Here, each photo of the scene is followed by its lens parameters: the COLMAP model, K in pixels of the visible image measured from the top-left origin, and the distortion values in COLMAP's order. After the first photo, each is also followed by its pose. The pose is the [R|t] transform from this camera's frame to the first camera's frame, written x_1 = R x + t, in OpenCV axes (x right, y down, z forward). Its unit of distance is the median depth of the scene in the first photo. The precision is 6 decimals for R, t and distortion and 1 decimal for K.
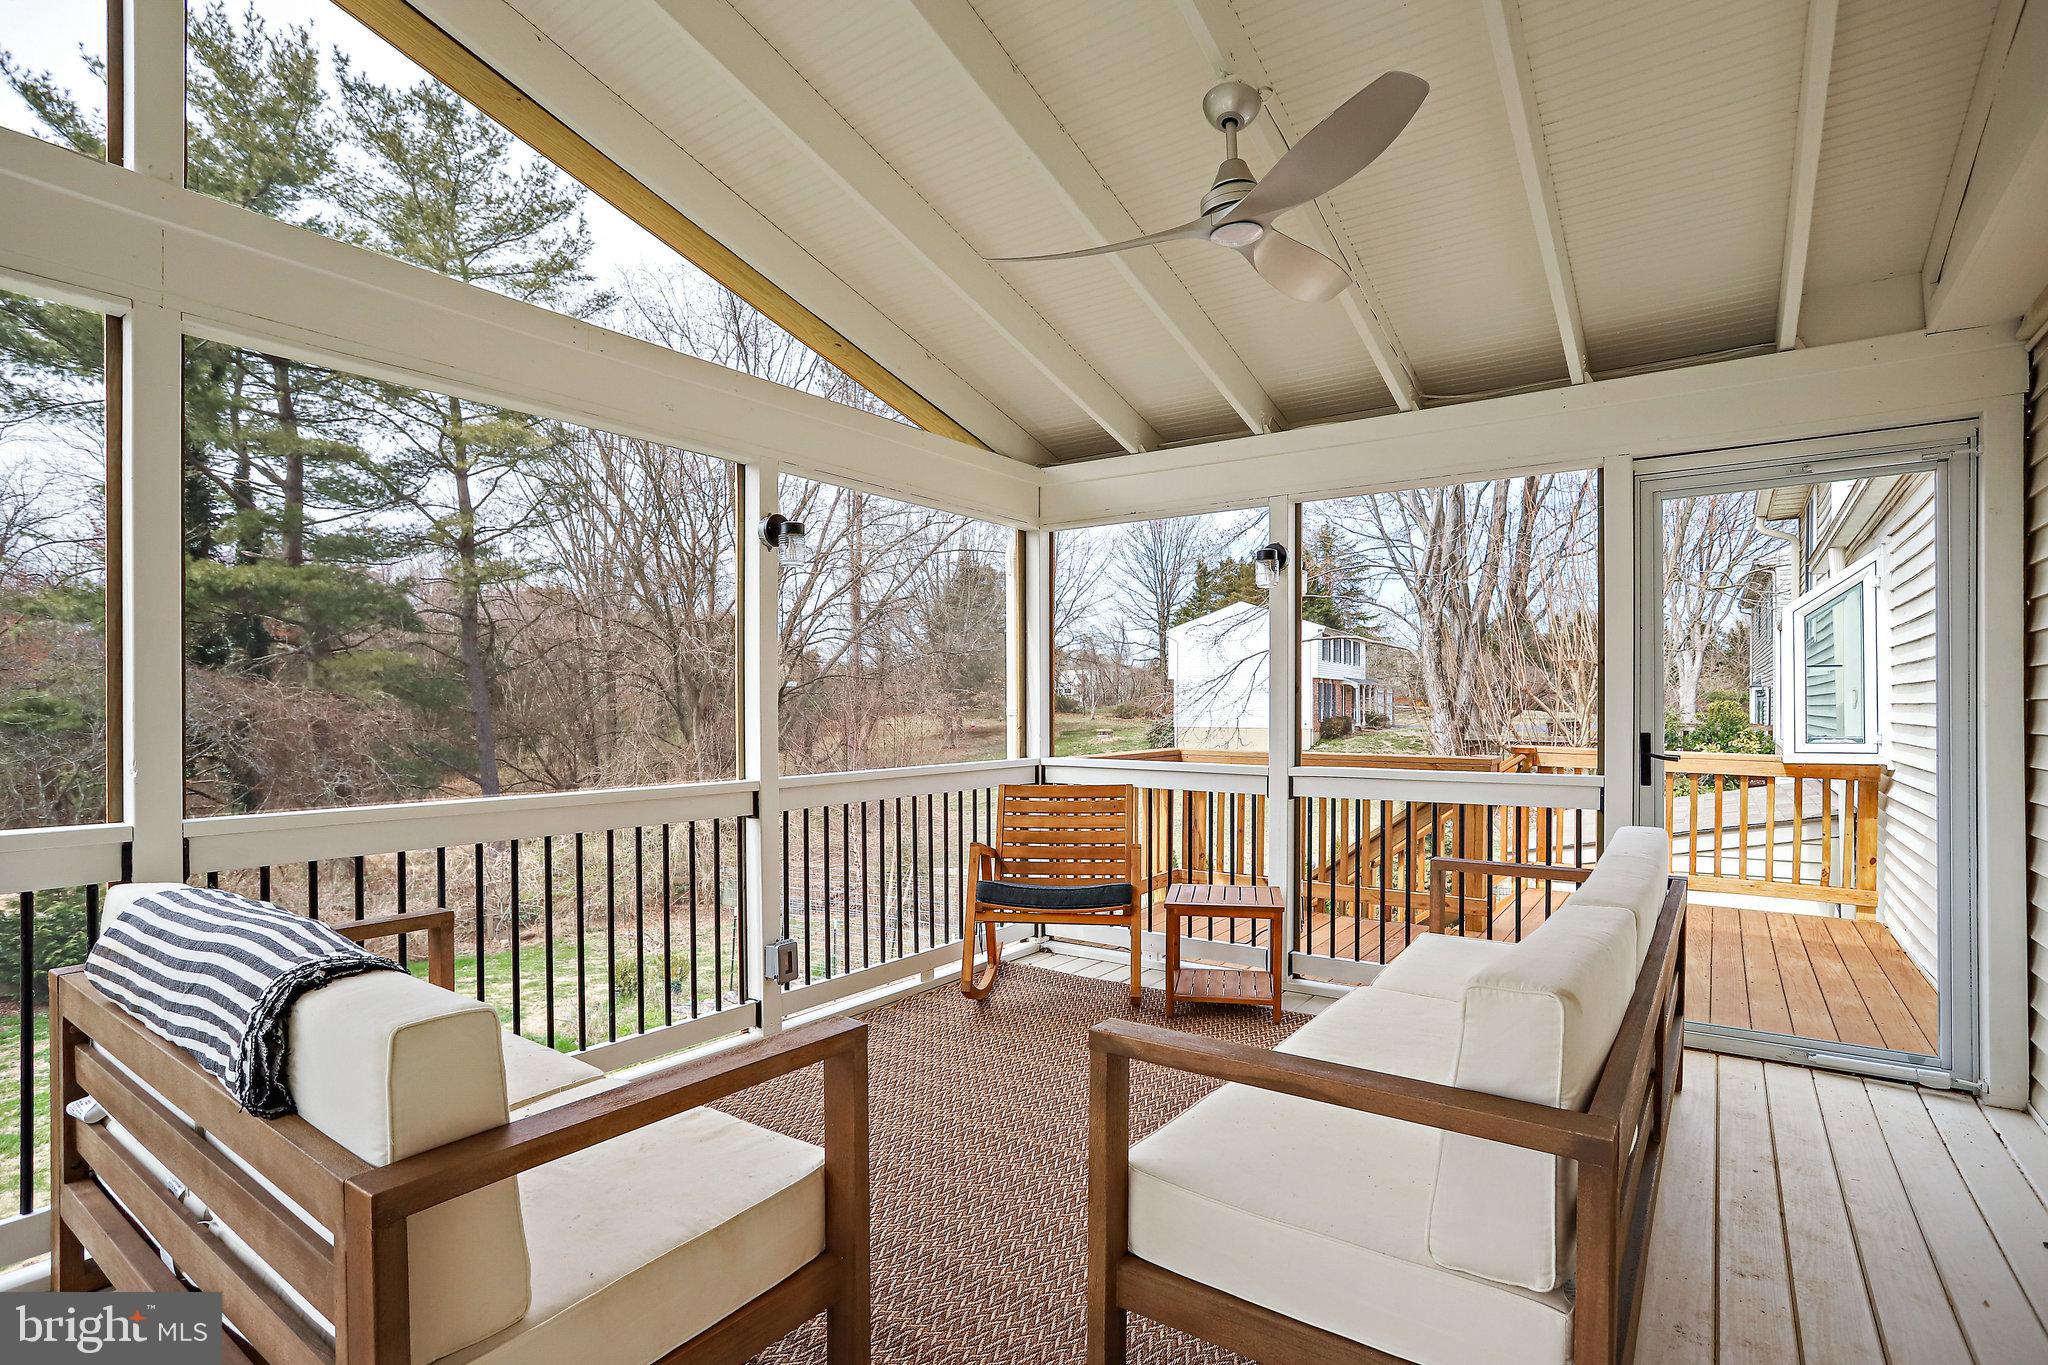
lens RADIAL K [[1024.5, 0, 1024.3], [0, 1024.5, 706.0], [0, 0, 1]] dist [-0.062275, 0.034649]
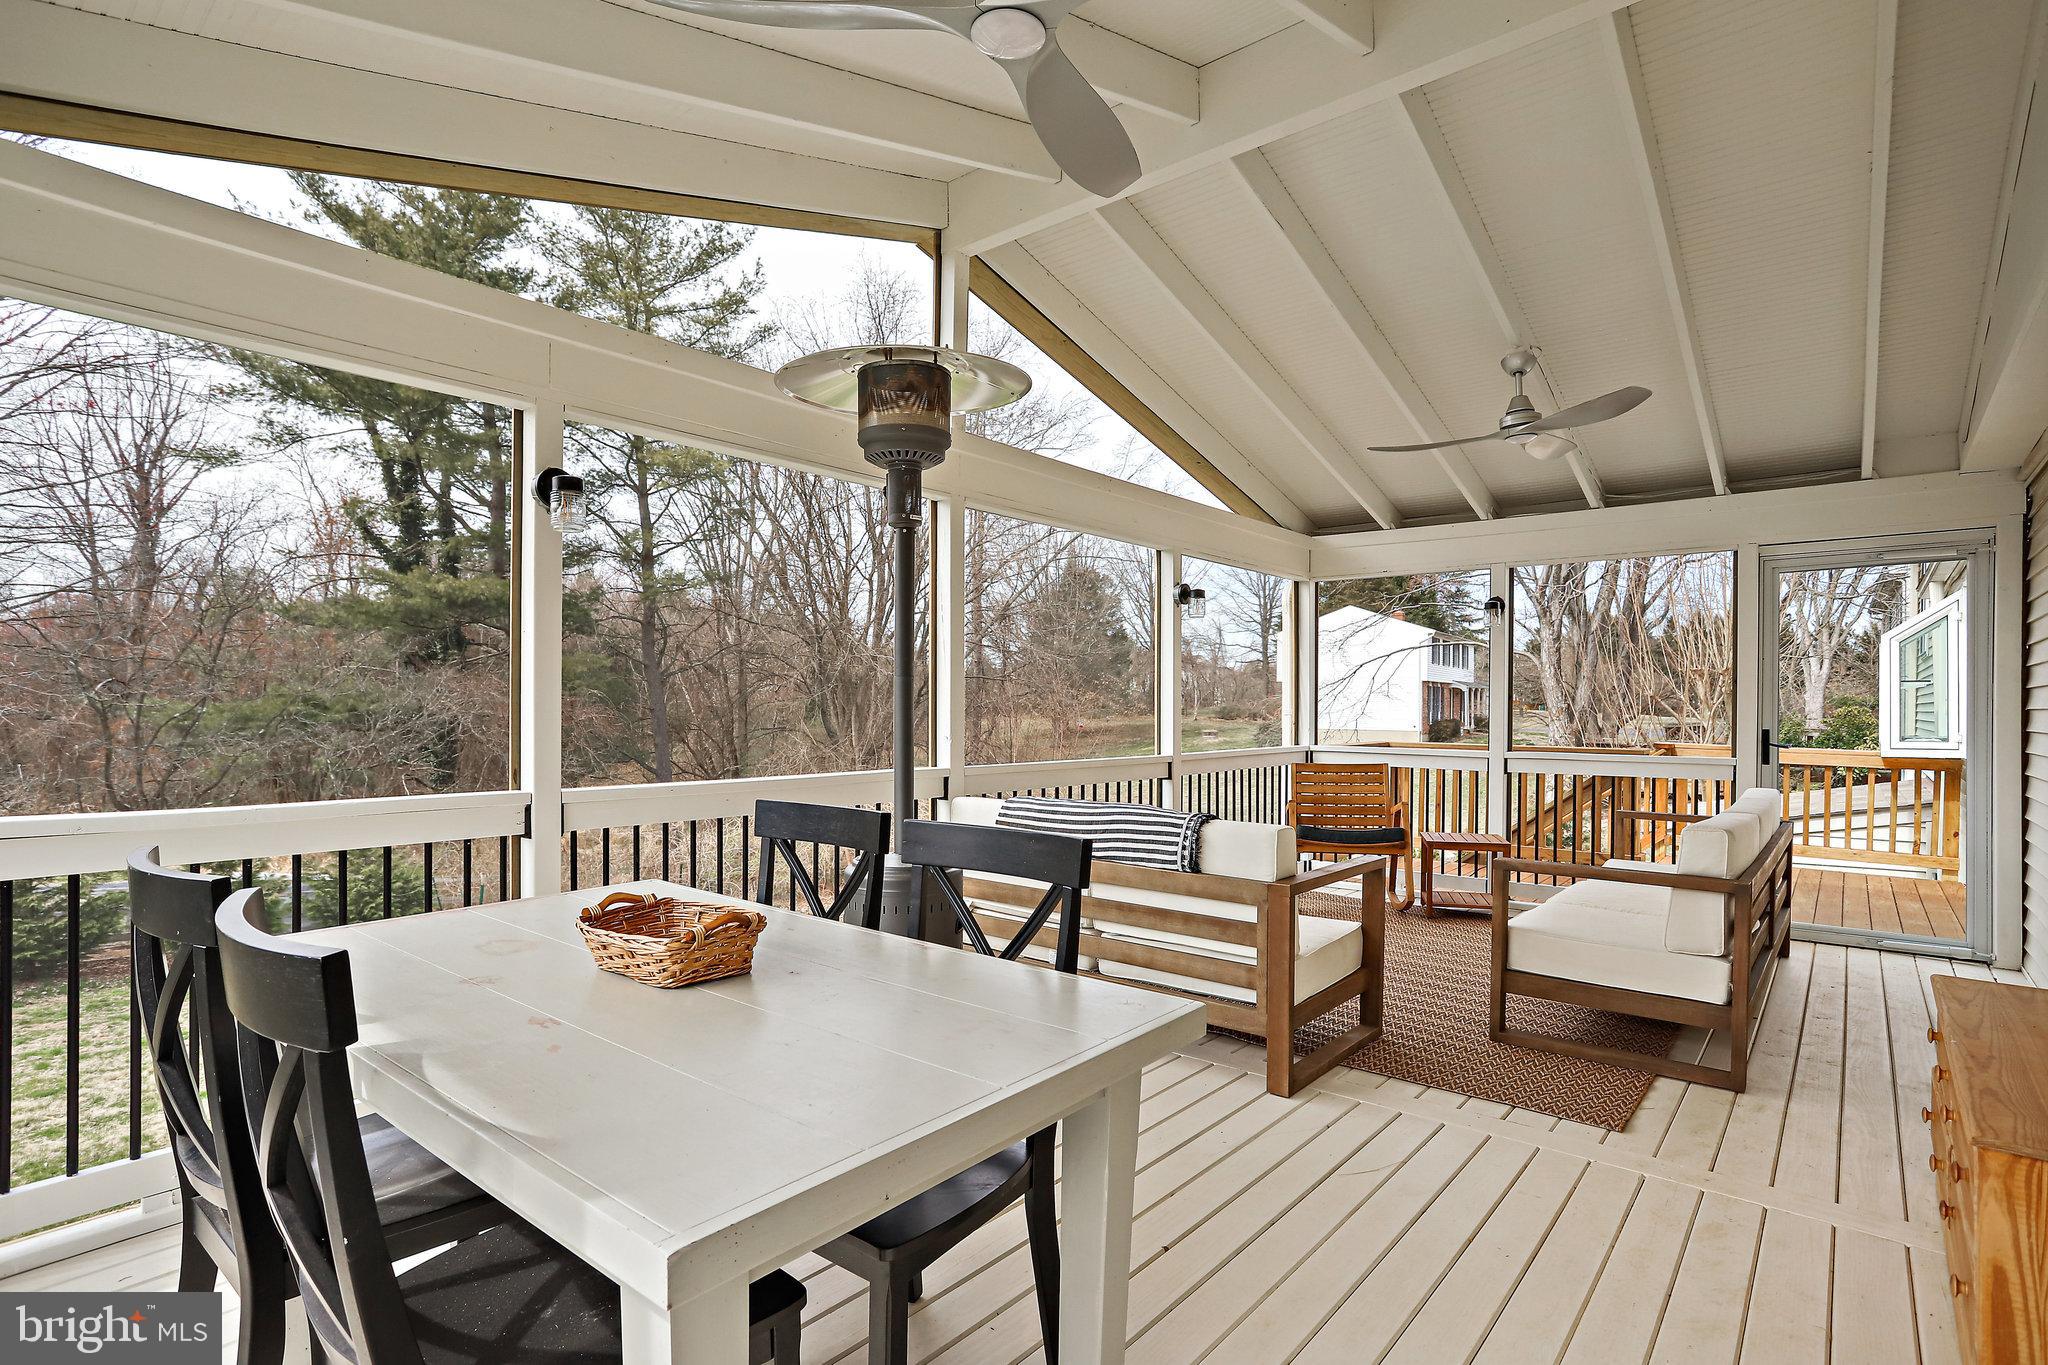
lens RADIAL K [[1024.5, 0, 1024.3], [0, 1024.5, 706.0], [0, 0, 1]] dist [-0.062275, 0.034649]
pose [[0.996268, 0.007381, -0.085998, -0.183789], [-0.007386, 0.999973, 0.000254, -0.000214], [0.085998, 0.000382, 0.996295, -0.300522]]
